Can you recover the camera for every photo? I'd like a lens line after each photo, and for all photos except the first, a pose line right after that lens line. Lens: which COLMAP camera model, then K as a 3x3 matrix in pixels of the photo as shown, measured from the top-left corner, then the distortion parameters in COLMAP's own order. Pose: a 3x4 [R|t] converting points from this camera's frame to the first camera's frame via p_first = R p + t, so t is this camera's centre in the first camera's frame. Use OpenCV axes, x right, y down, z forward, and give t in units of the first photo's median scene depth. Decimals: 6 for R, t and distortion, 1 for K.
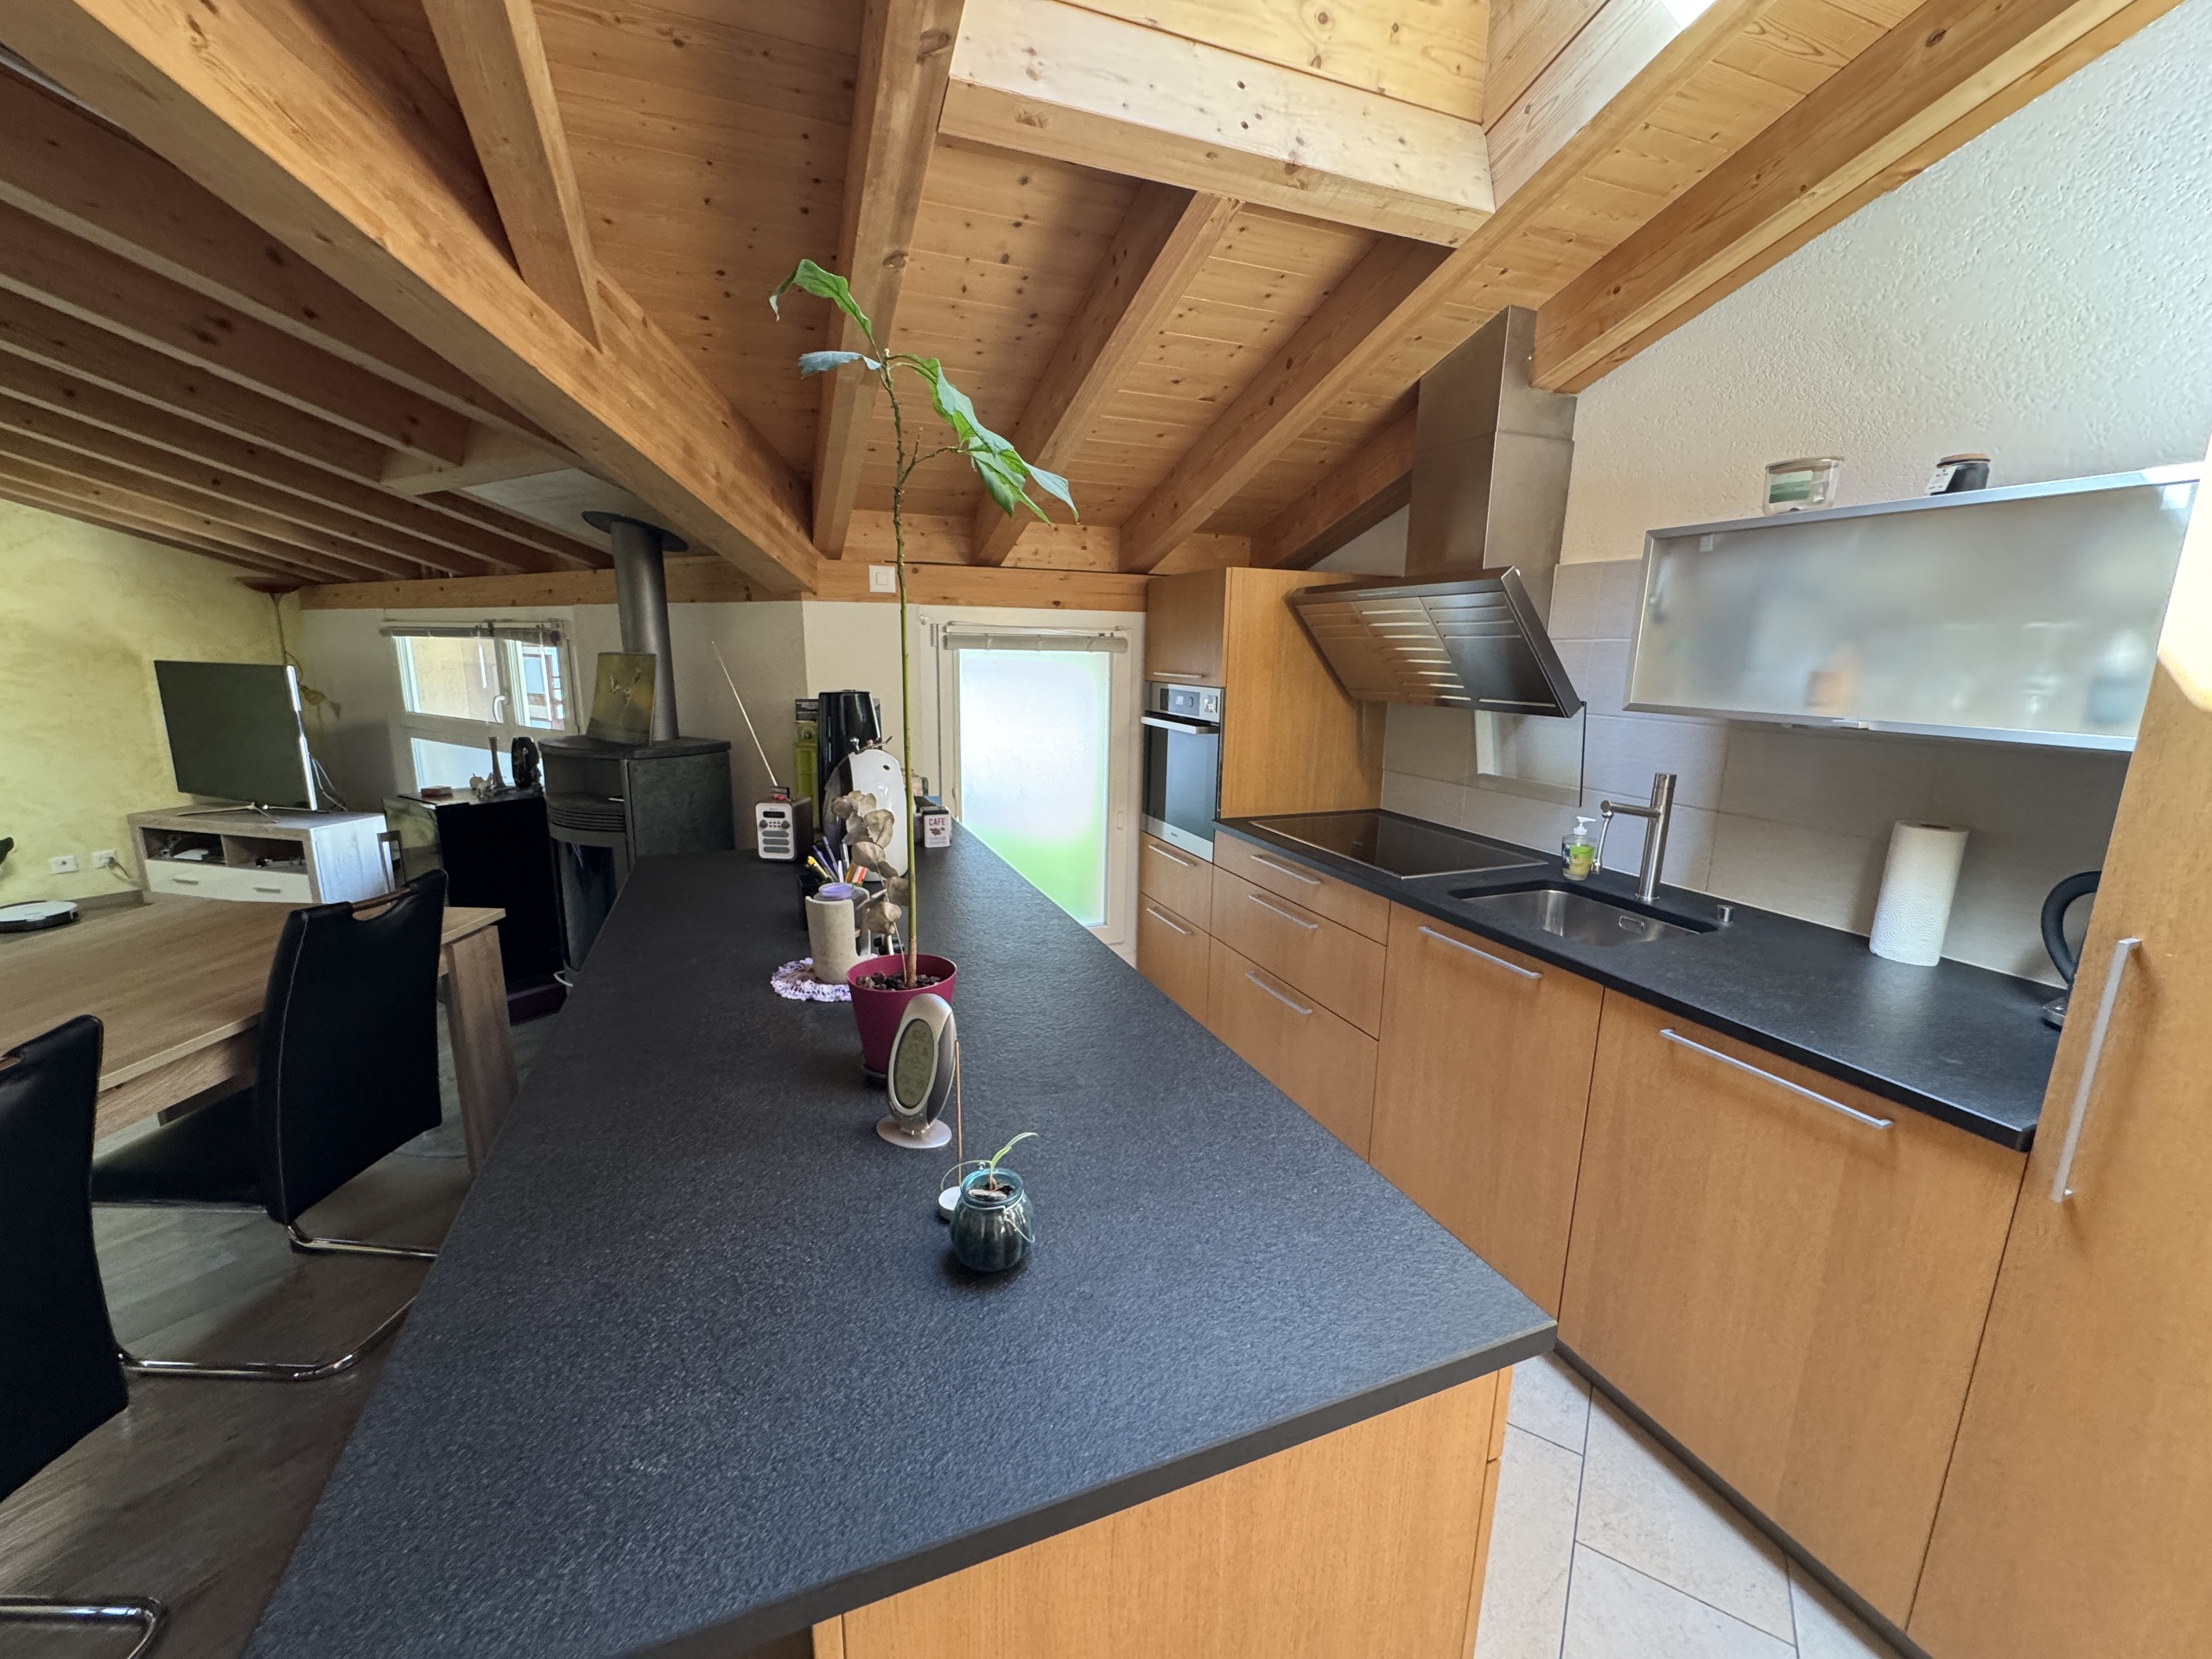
lens RADIAL K [[881.7, 0, 1103.7], [0, 881.7, 834.7], [0, 0, 1]] dist [-0.001086, -0.000320]
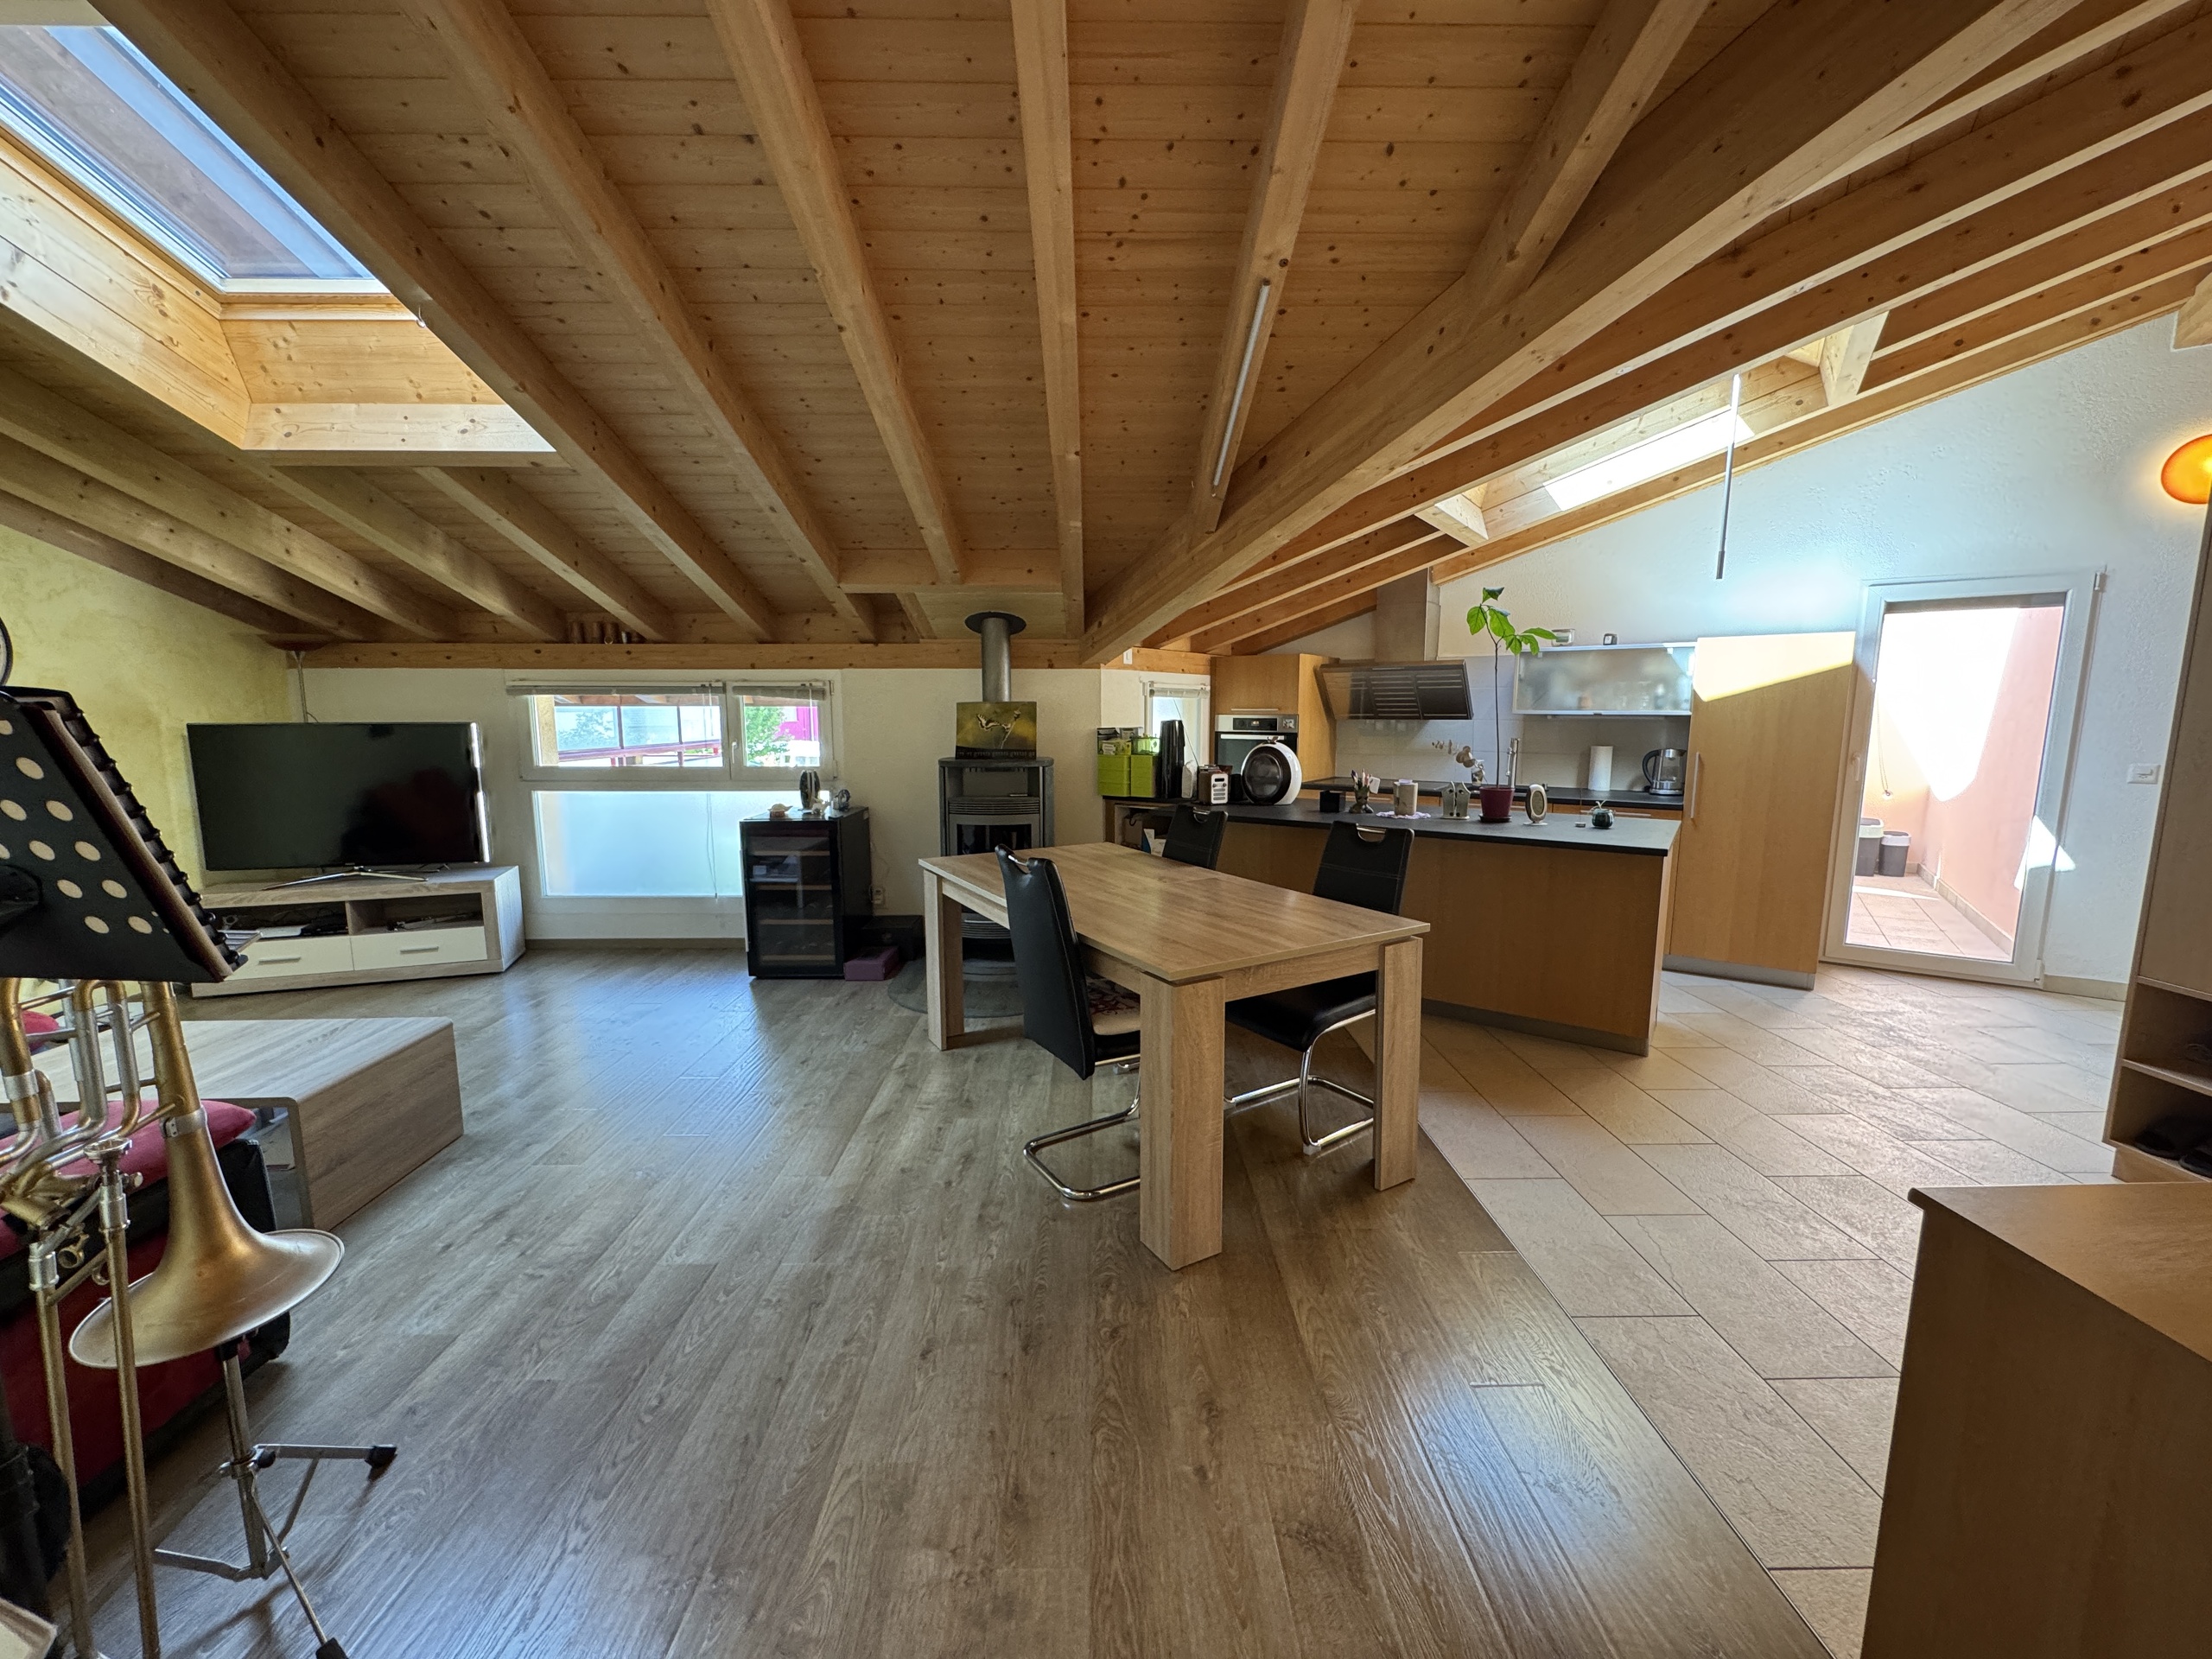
lens RADIAL K [[881.7, 0, 1103.7], [0, 881.7, 834.7], [0, 0, 1]] dist [-0.001086, -0.000320]
pose [[0.839513, -0.095500, 0.534881, -0.985573], [0.127256, 0.991610, -0.022686, 0.065226], [-0.528227, 0.087112, 0.844623, -0.298709]]
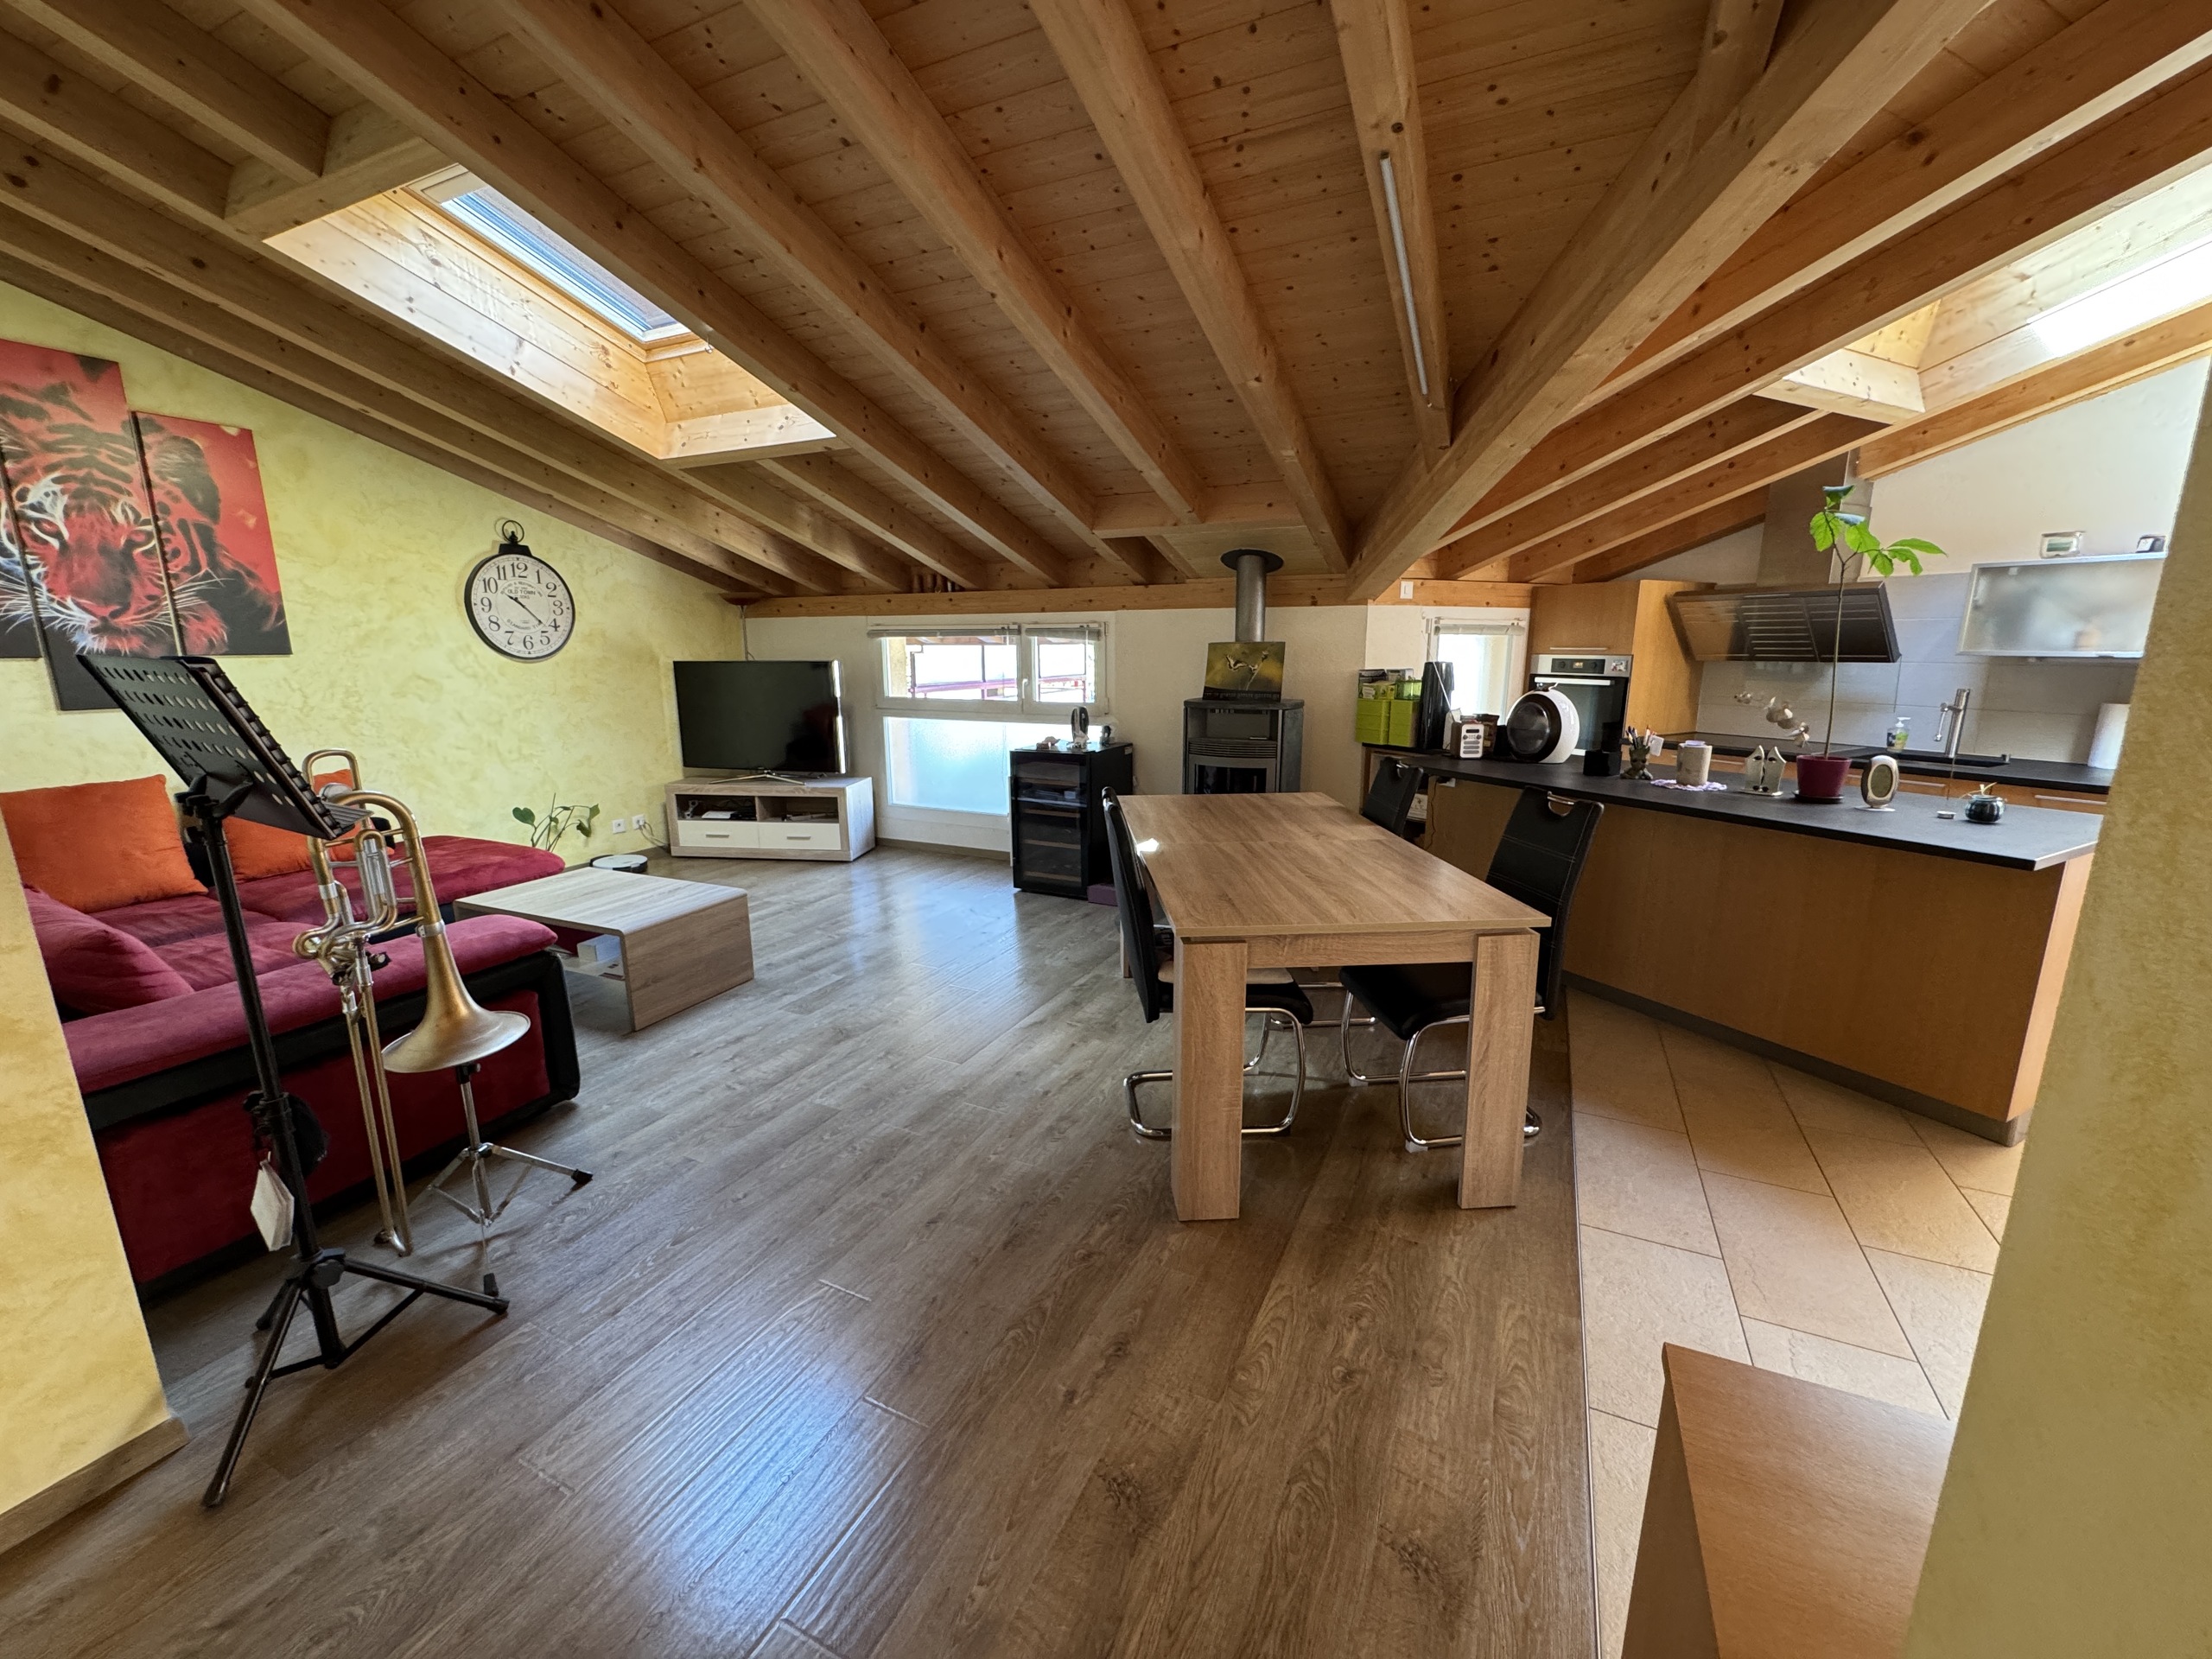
lens RADIAL K [[881.7, 0, 1103.7], [0, 881.7, 834.7], [0, 0, 1]] dist [-0.001086, -0.000320]
pose [[0.993940, -0.044919, 0.100323, -0.763514], [0.044091, 0.998973, 0.010453, 0.077501], [-0.100690, -0.005967, 0.994900, -0.383851]]
